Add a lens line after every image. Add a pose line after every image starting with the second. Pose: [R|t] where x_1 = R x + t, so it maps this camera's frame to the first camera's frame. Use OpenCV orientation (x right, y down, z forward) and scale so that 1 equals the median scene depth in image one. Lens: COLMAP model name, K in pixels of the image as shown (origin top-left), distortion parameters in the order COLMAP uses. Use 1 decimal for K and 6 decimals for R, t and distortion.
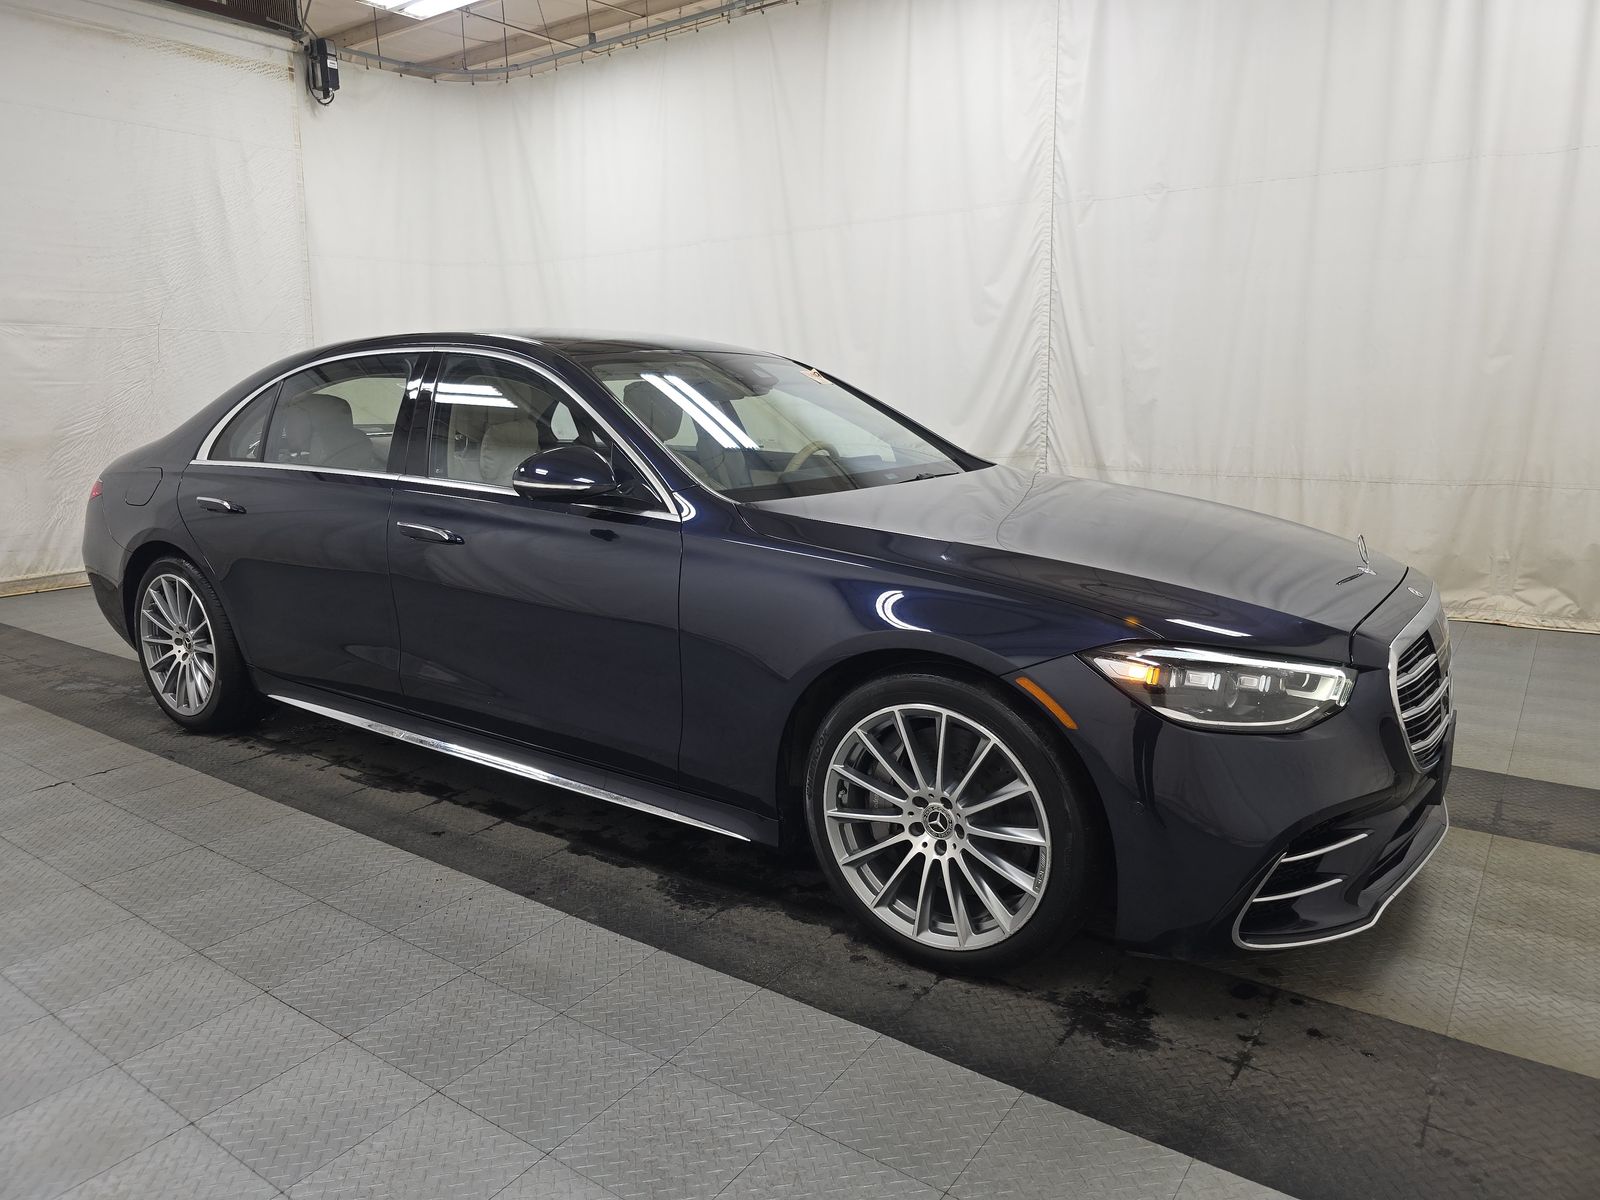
lens RADIAL K [[1070.4, 0, 794.3], [0, 1070.4, 604.7], [0, 0, 1]] dist [0.023329, -0.022932]
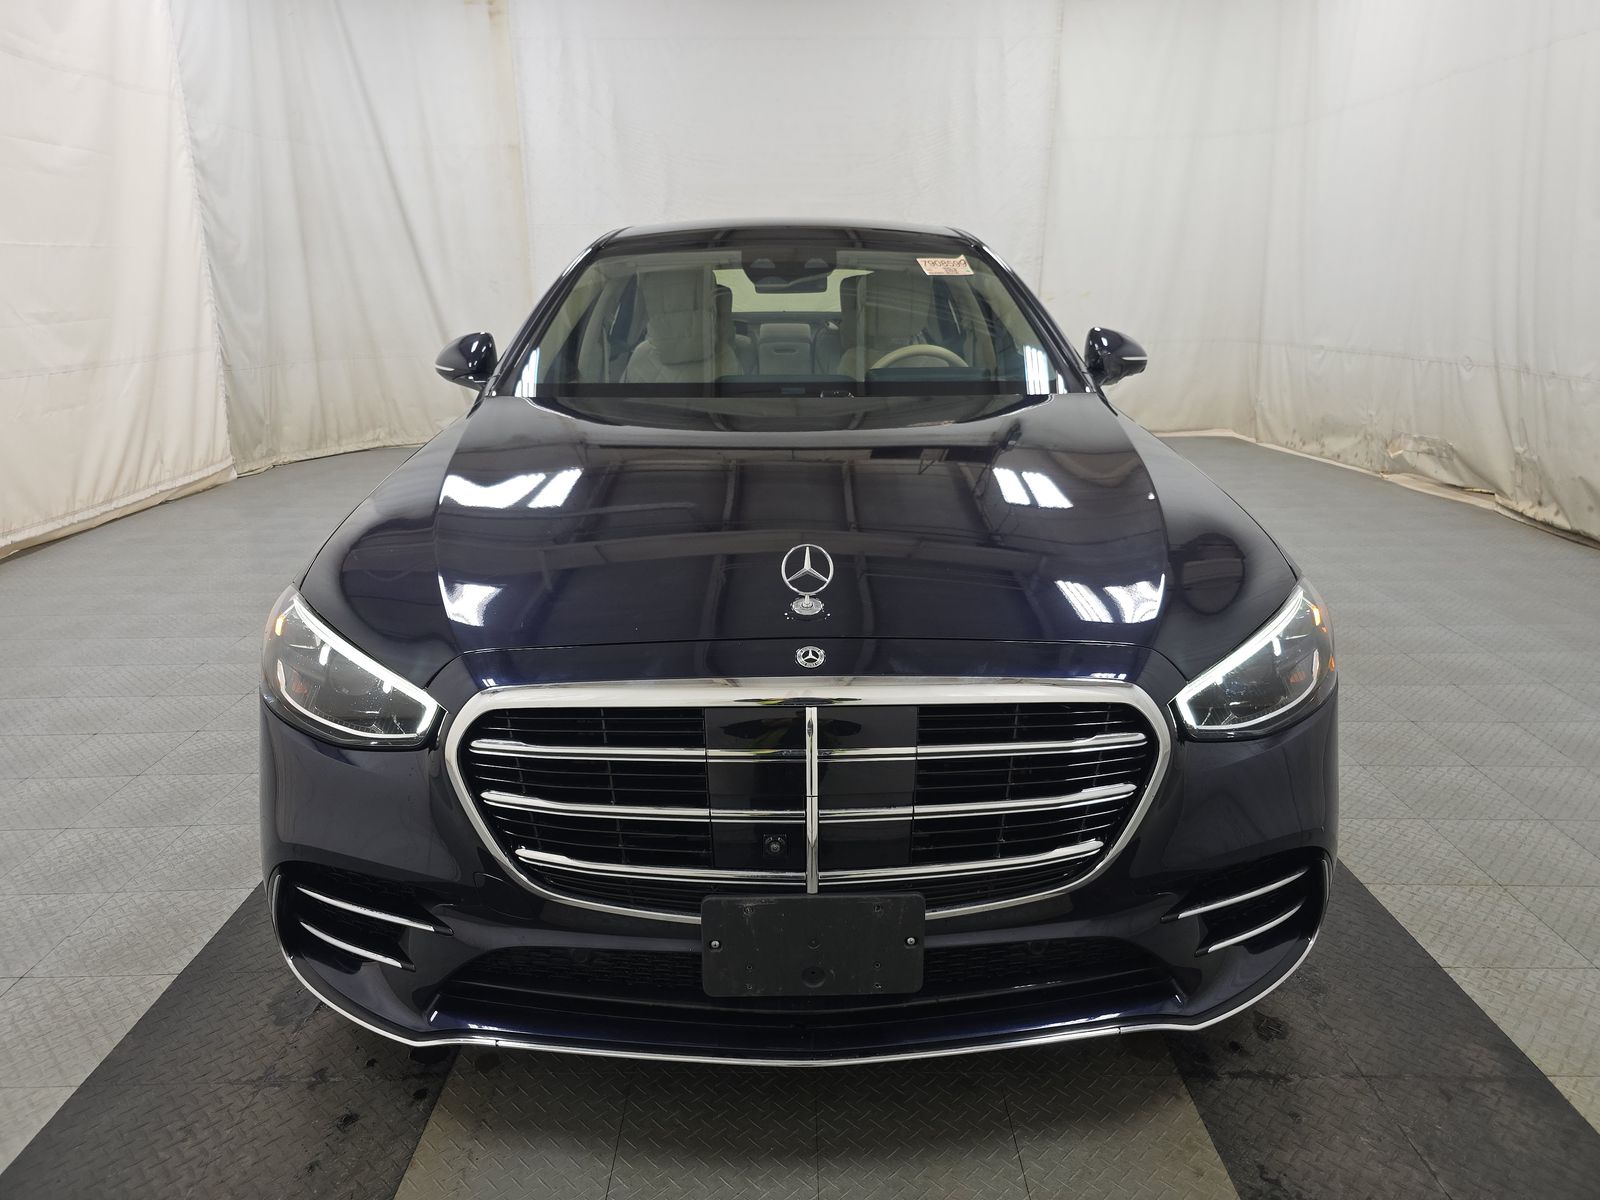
lens RADIAL K [[1070.4, 0, 795.3], [0, 1070.4, 604.7], [0, 0, 1]] dist [0.023329, -0.022932]
pose [[0.596922, 0.237659, -0.766292, 1.142538], [-0.159353, 0.971210, 0.177080, -0.156935], [0.786315, 0.016408, 0.617608, 0.726238]]
